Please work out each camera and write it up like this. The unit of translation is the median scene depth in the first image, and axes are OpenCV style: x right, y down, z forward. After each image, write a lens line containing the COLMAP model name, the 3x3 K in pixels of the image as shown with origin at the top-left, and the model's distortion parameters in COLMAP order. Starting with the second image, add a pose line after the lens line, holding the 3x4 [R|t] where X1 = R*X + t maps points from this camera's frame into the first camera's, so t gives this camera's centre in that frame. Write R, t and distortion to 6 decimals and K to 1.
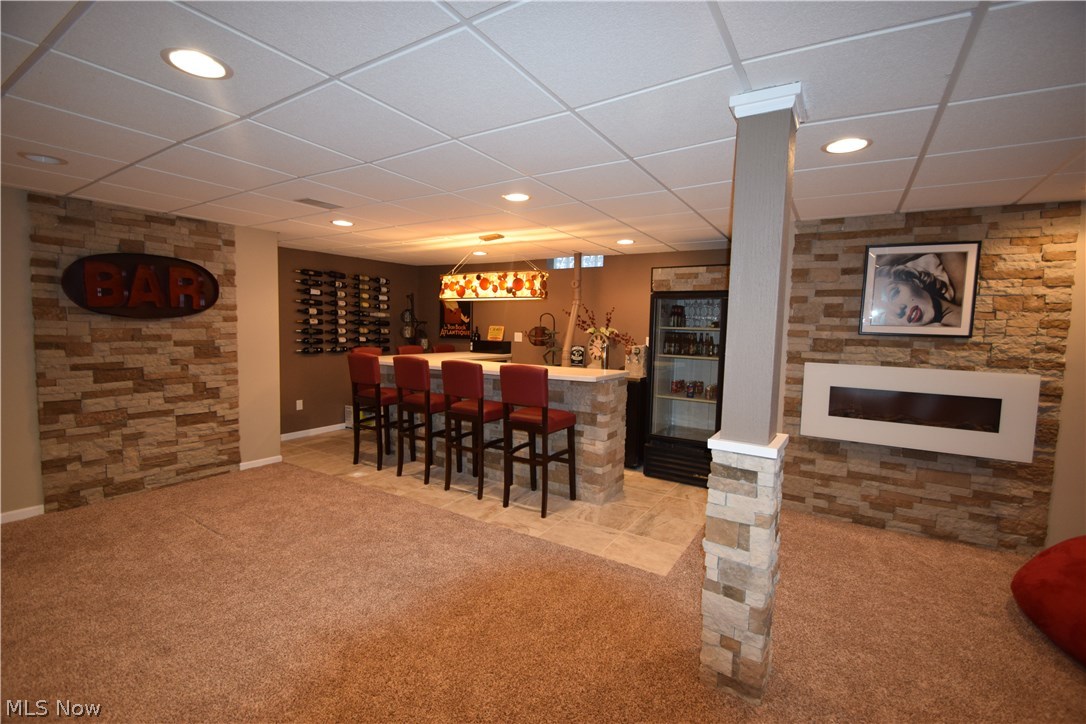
lens RADIAL K [[474.3, 0, 543.9], [0, 474.3, 364.6], [0, 0, 1]] dist [-0.014896, -0.002540]
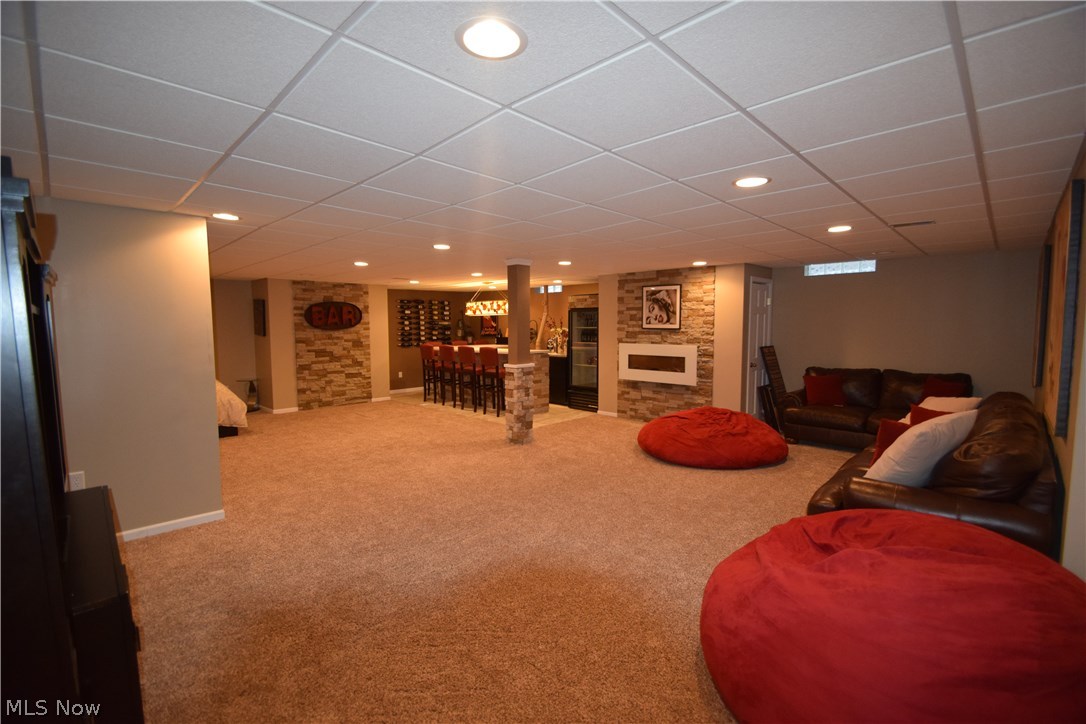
lens RADIAL K [[474.3, 0, 544.8], [0, 474.3, 363.7], [0, 0, 1]] dist [-0.014896, -0.002540]
pose [[0.977198, -0.010002, -0.212095, 0.658425], [0.010294, 0.999947, 0.000275, 0.079039], [0.212081, -0.002452, 0.977249, -1.059779]]
